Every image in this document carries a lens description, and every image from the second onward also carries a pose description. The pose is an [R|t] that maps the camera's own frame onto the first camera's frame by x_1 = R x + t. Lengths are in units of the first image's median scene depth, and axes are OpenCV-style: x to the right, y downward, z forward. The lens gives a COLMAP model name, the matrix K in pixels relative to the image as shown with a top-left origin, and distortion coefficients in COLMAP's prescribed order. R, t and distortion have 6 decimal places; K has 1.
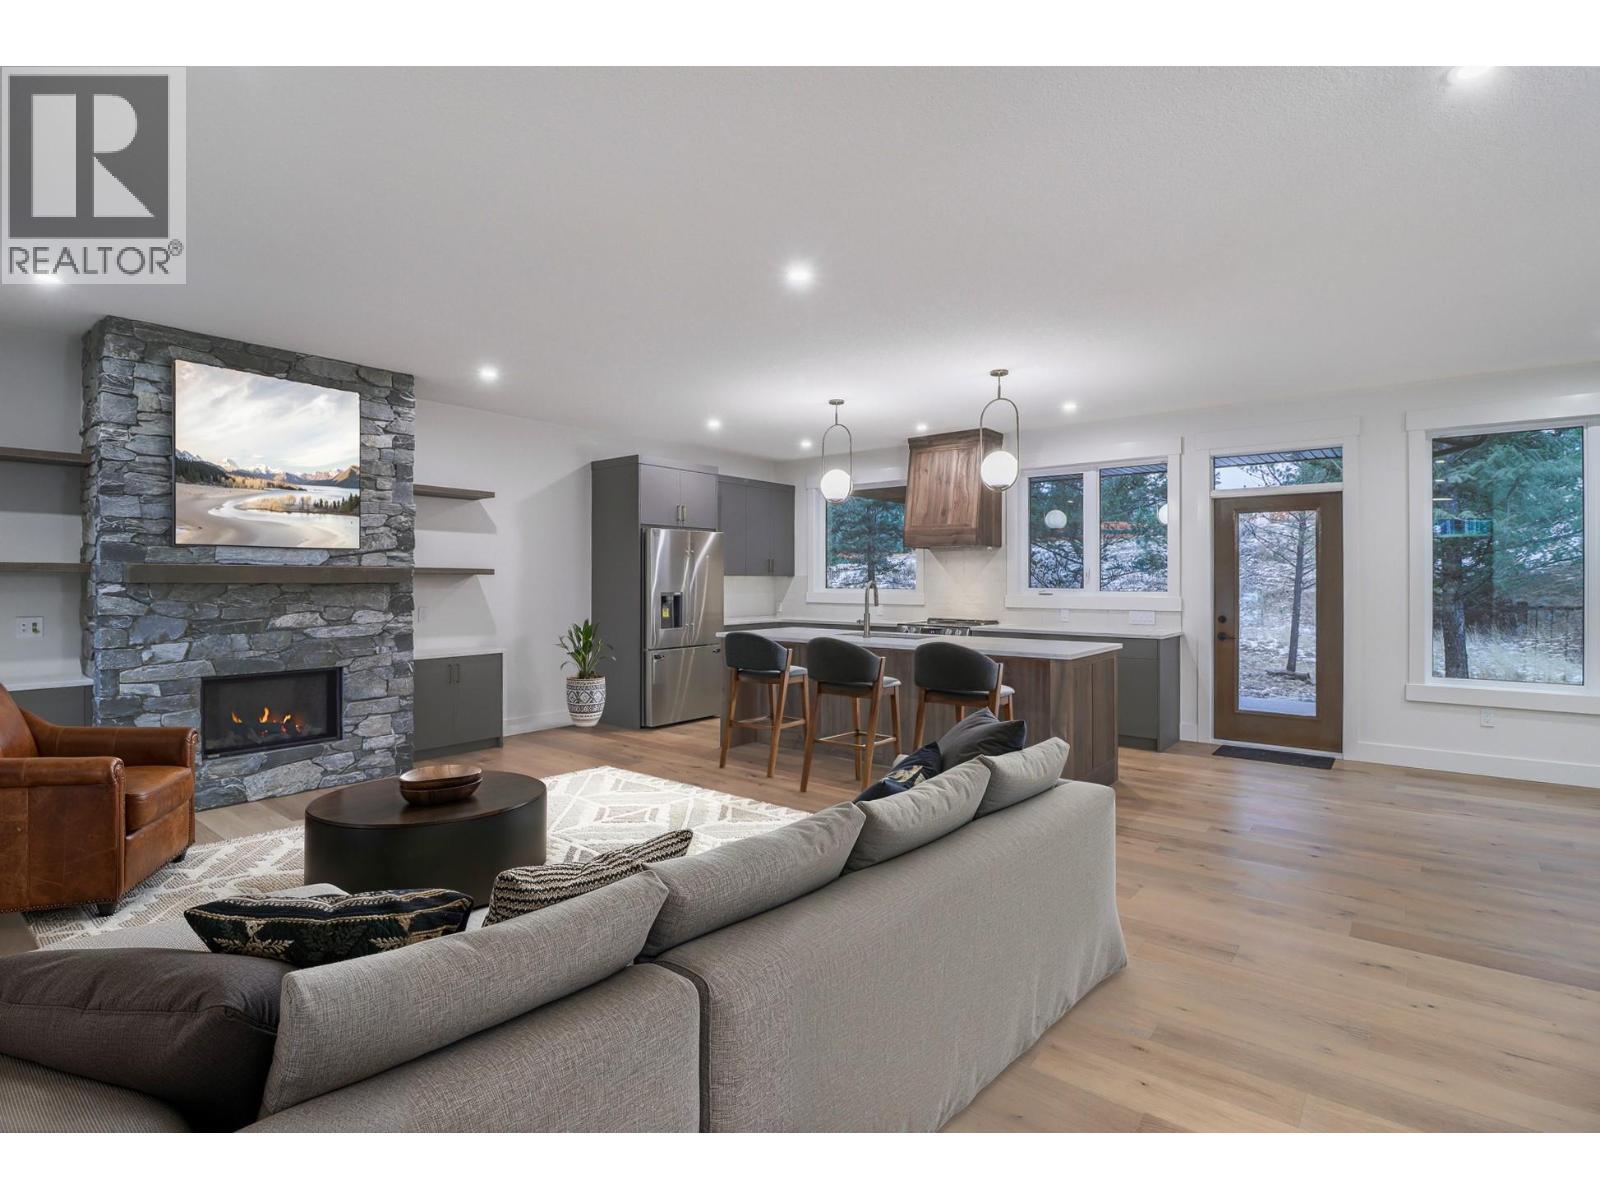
lens RADIAL K [[774.2, 0, 797.8], [0, 774.2, 578.4], [0, 0, 1]] dist [-0.010641, -0.000894]
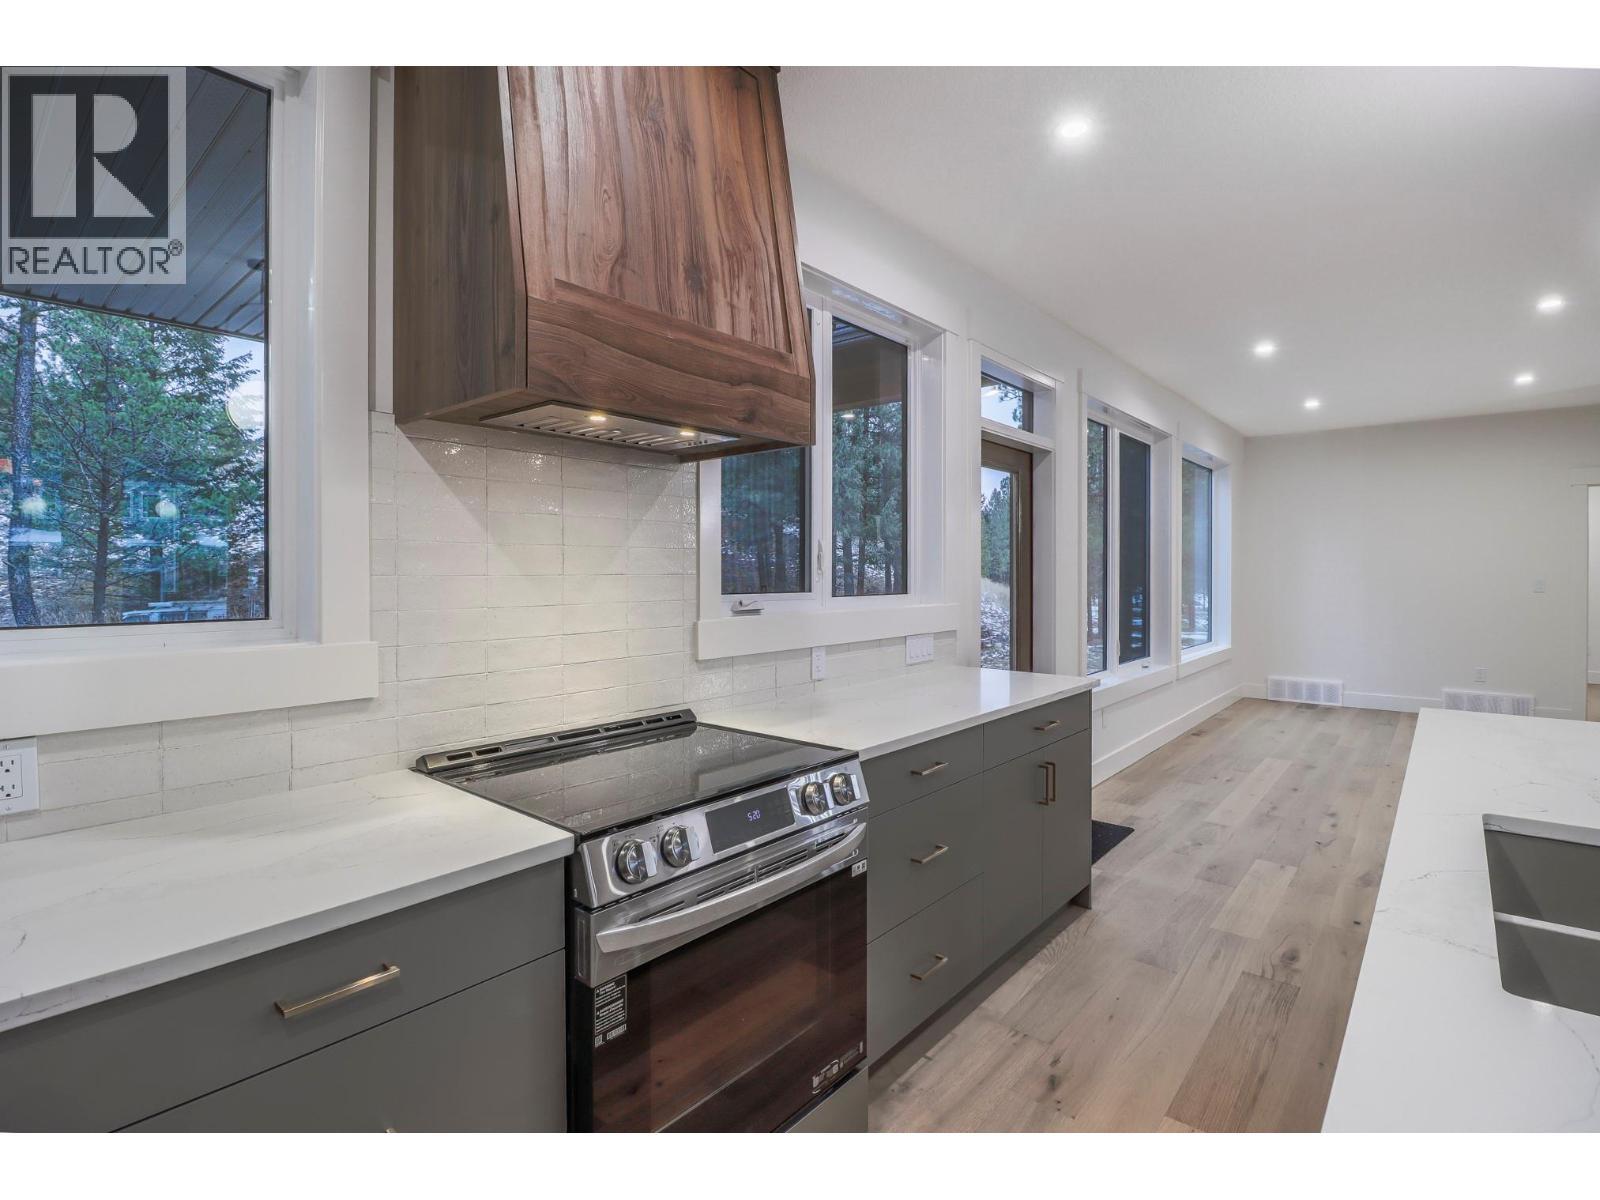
lens RADIAL K [[774.2, 0, 797.8], [0, 774.2, 578.4], [0, 0, 1]] dist [-0.010641, -0.000894]
pose [[0.020953, -0.009646, 0.999734, -0.039555], [-0.001801, 0.999951, 0.009686, 0.001699], [-0.999779, -0.002003, 0.020935, 1.003471]]
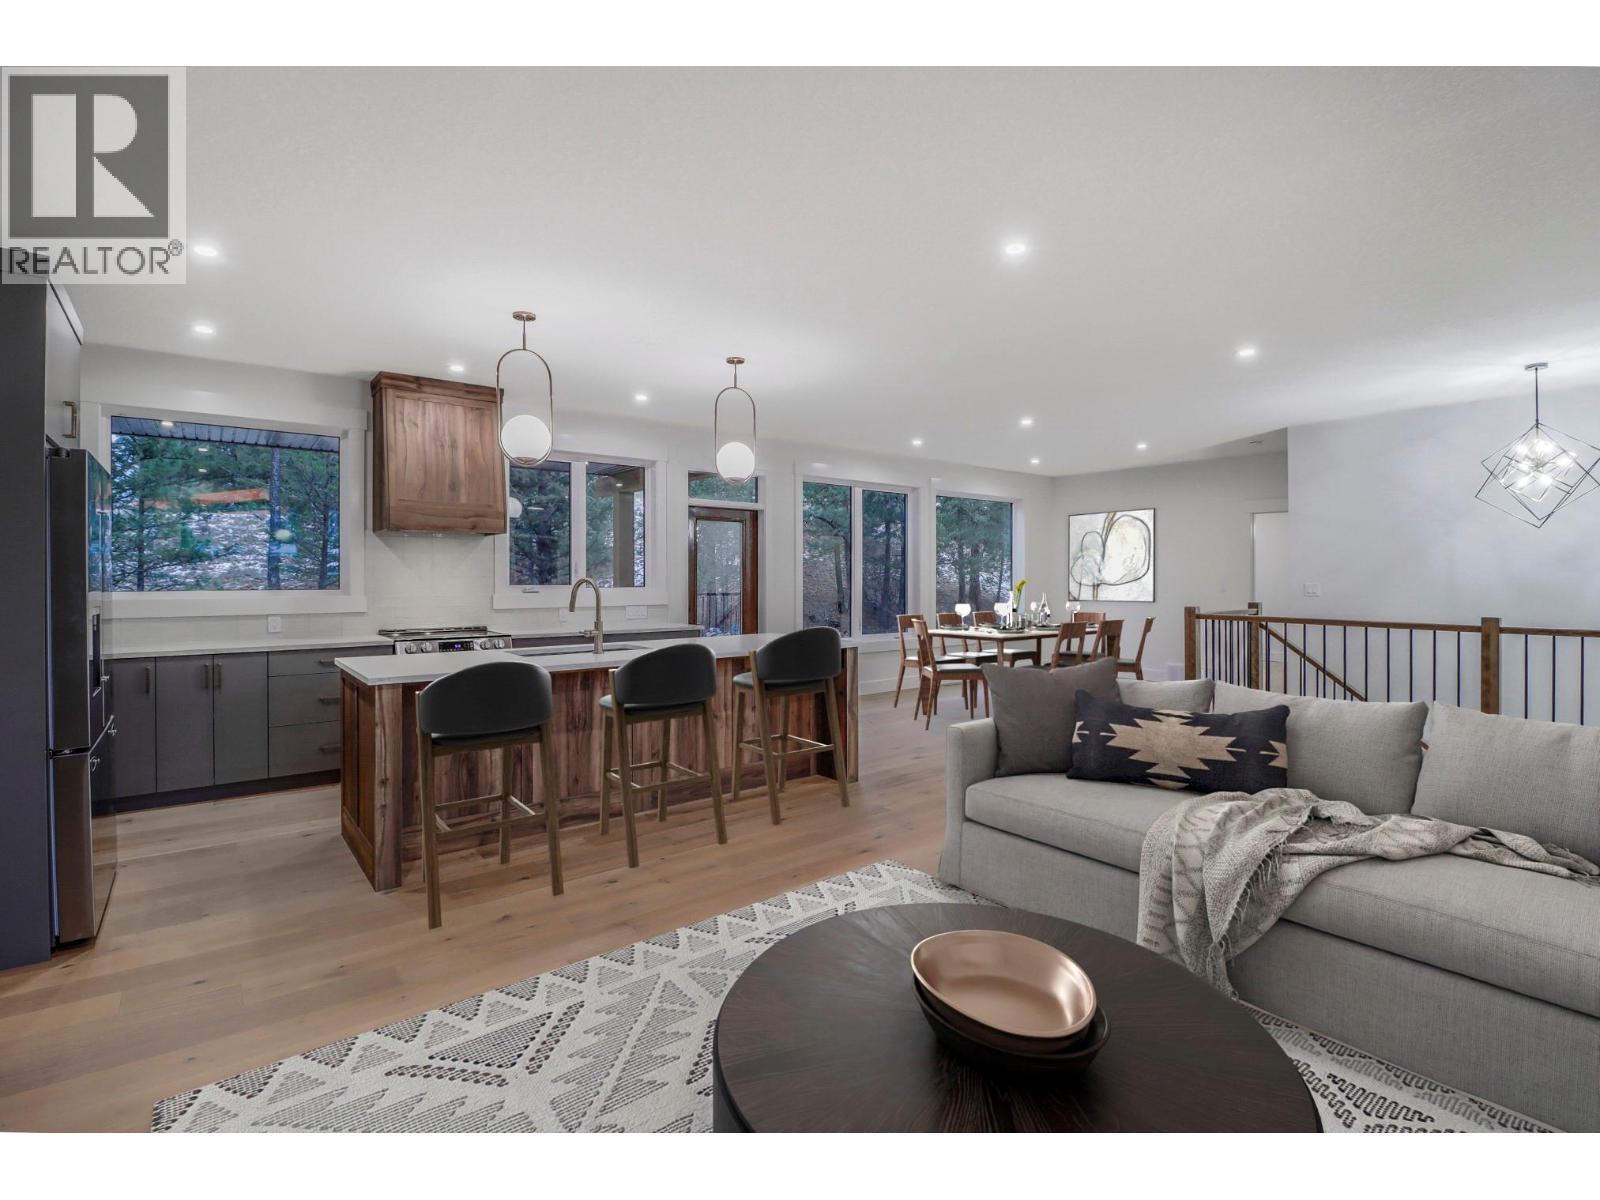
lens RADIAL K [[774.2, 0, 797.8], [0, 774.2, 578.4], [0, 0, 1]] dist [-0.010641, -0.000894]
pose [[0.213958, -0.000483, 0.976843, -0.494200], [-0.005465, 0.999984, 0.001691, 0.001679], [-0.976828, -0.005700, 0.213952, 0.529915]]
